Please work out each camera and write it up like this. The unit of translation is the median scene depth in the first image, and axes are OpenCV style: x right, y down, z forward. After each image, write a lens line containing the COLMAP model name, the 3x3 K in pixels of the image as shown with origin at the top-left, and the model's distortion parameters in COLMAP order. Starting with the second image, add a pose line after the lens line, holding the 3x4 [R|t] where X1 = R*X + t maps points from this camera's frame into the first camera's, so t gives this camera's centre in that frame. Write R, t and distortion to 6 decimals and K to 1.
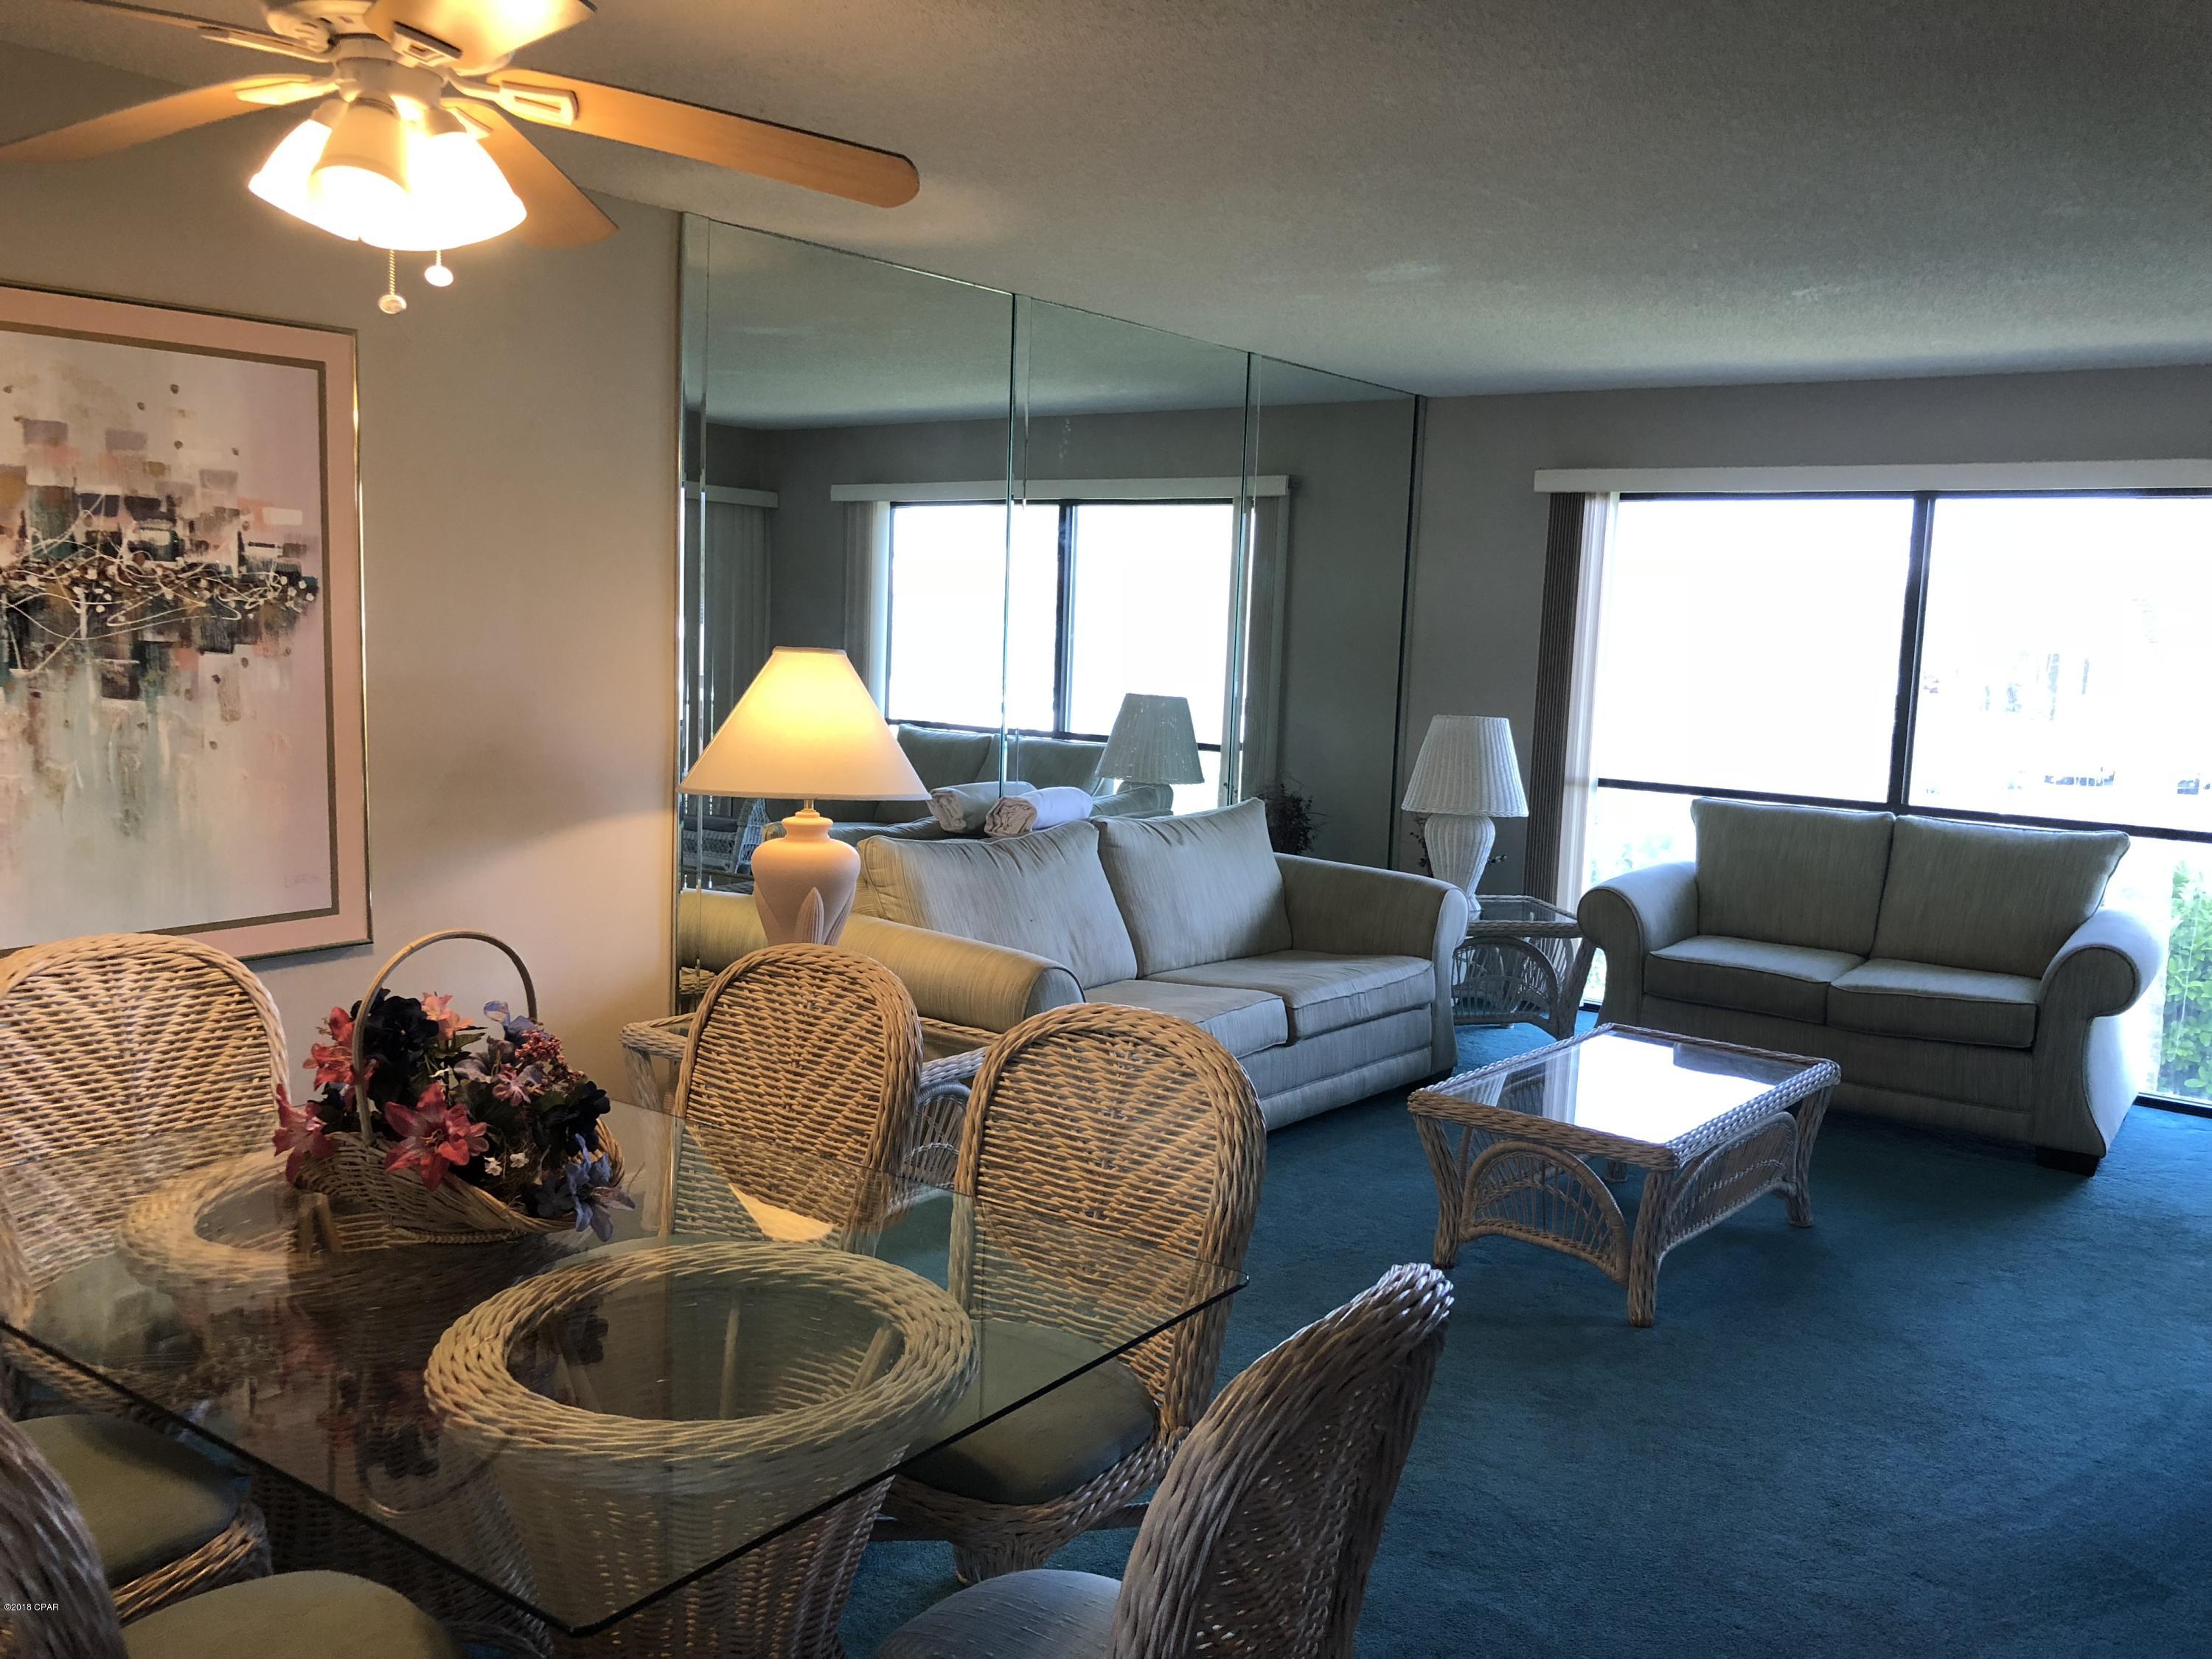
lens RADIAL K [[1773.1, 0, 1112.5], [0, 1773.1, 829.9], [0, 0, 1]] dist [0.031927, -0.052598]
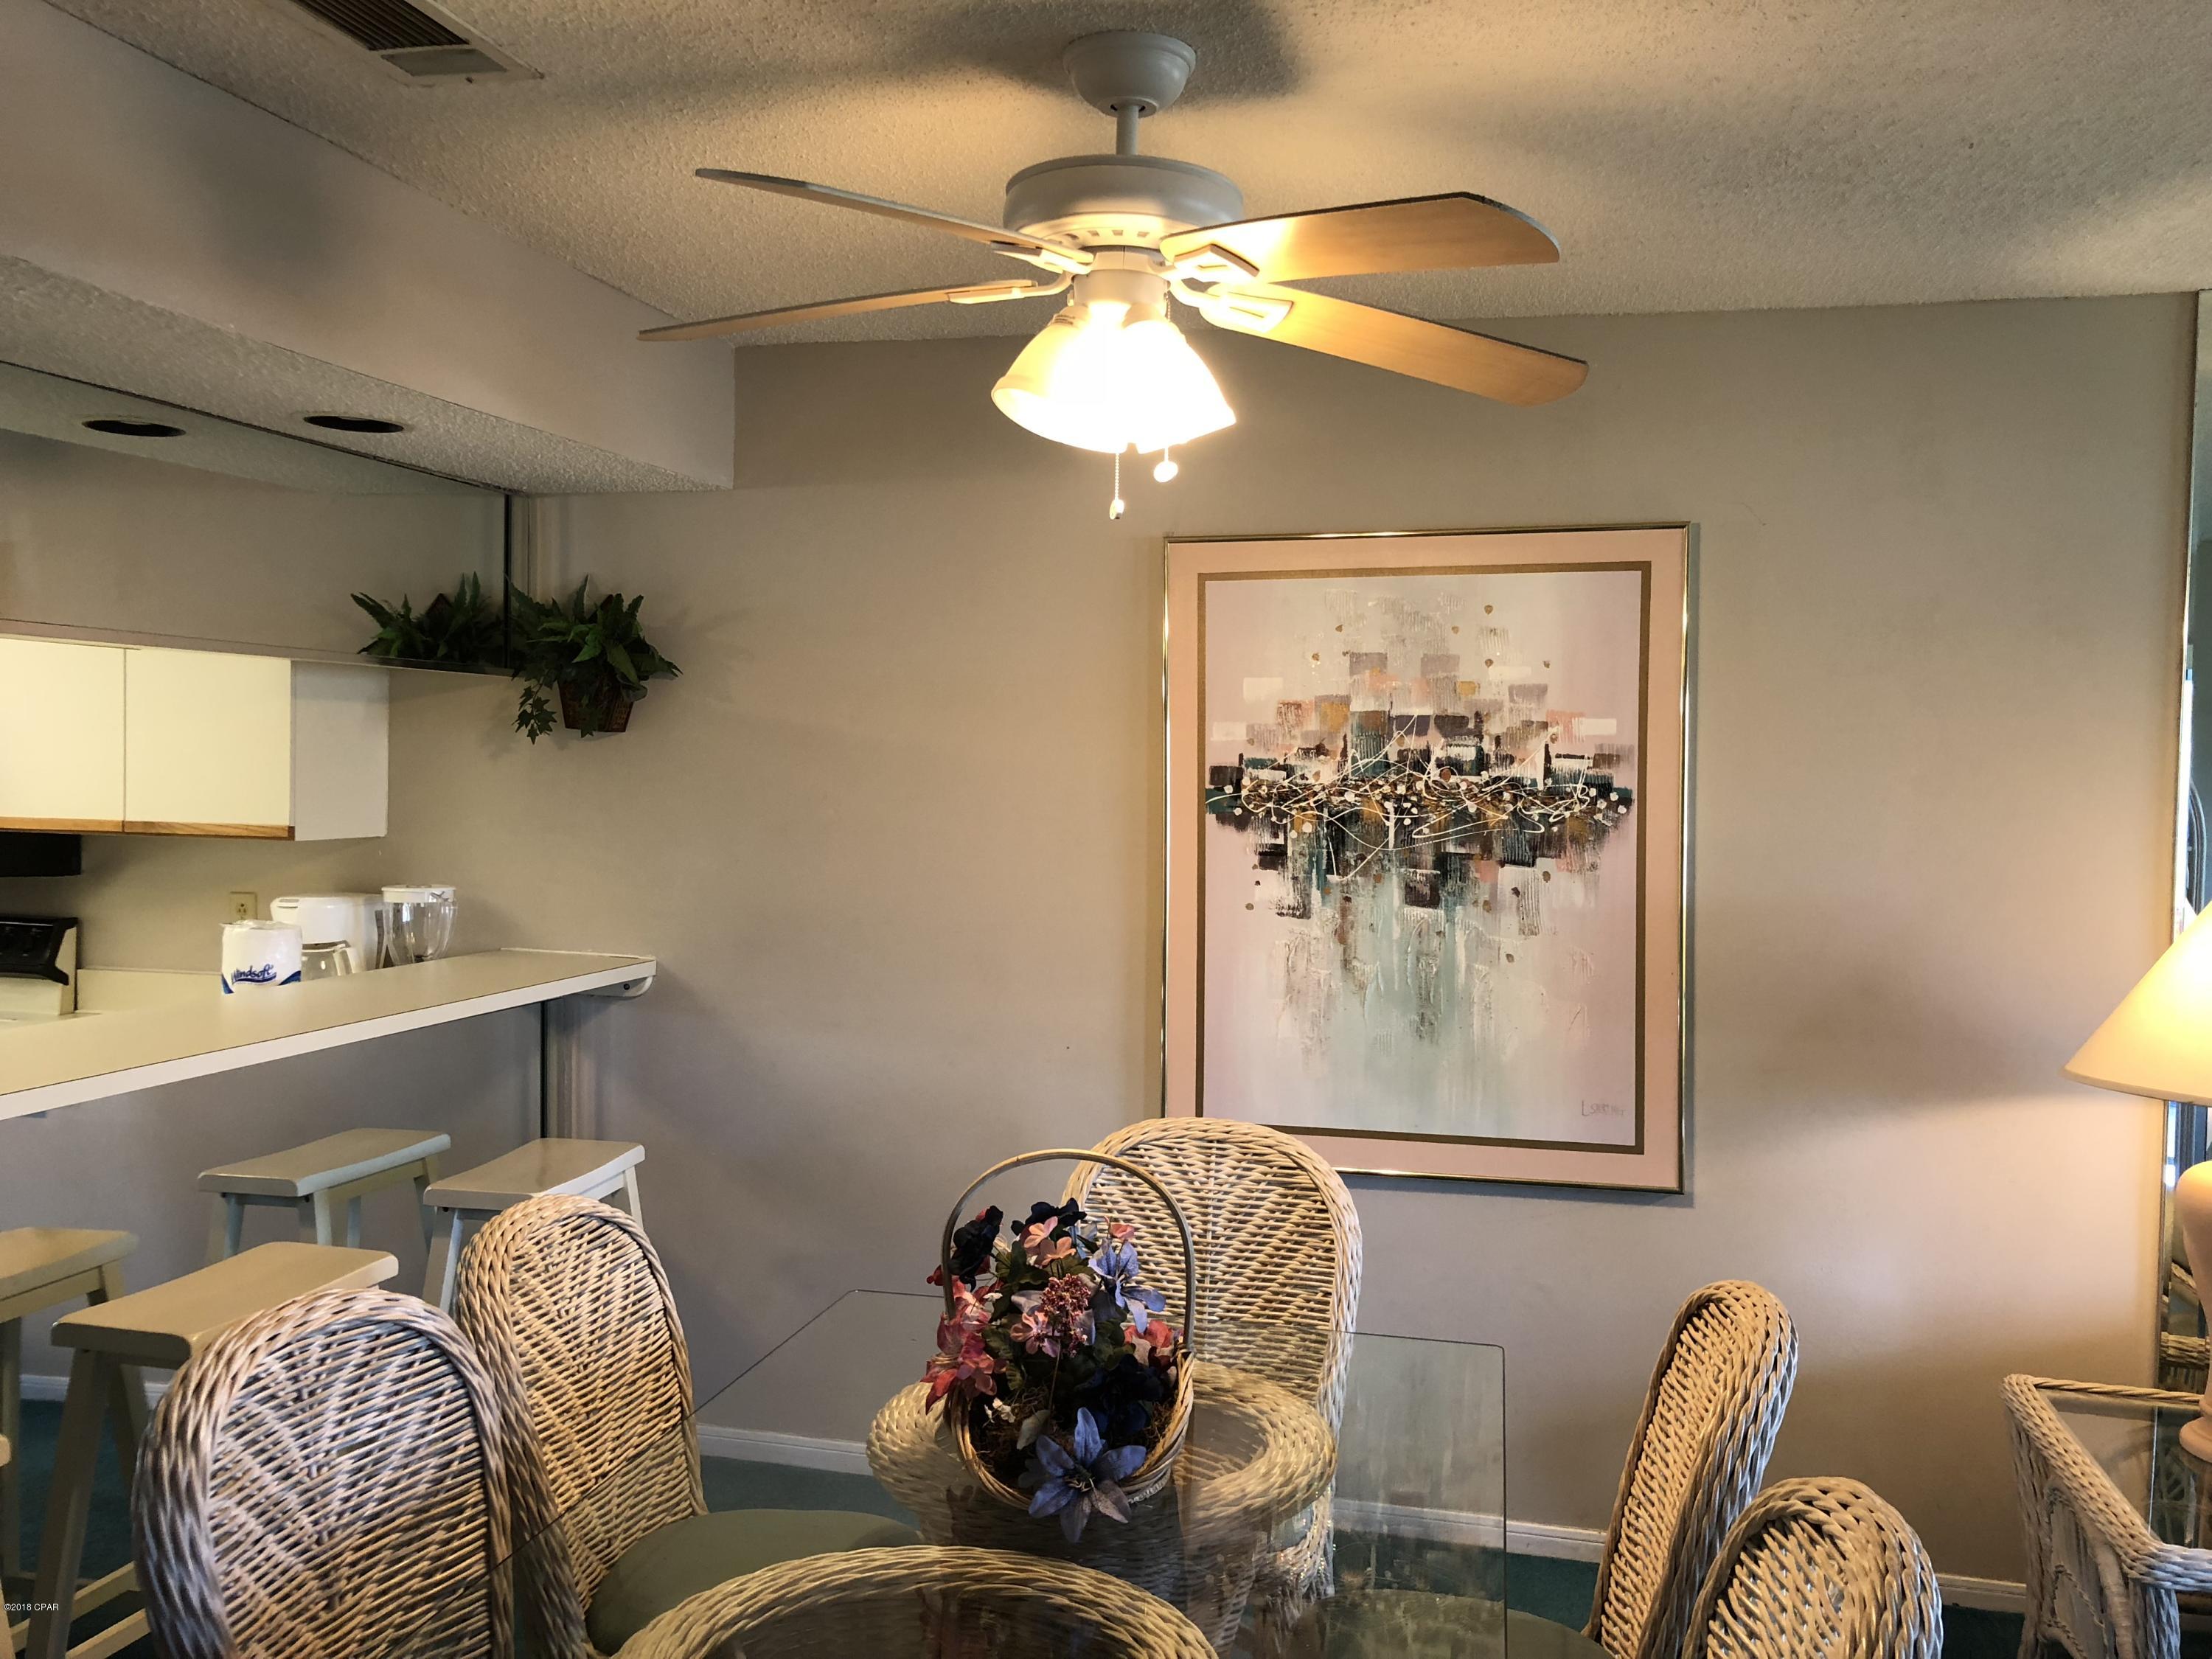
lens RADIAL K [[1773.1, 0, 1112.8], [0, 1773.1, 827.1], [0, 0, 1]] dist [0.031927, -0.052598]
pose [[0.389234, -0.002557, -0.921135, 0.332196], [-0.114777, 0.992068, -0.051254, -0.045442], [0.913960, 0.125675, 0.385853, 0.421264]]
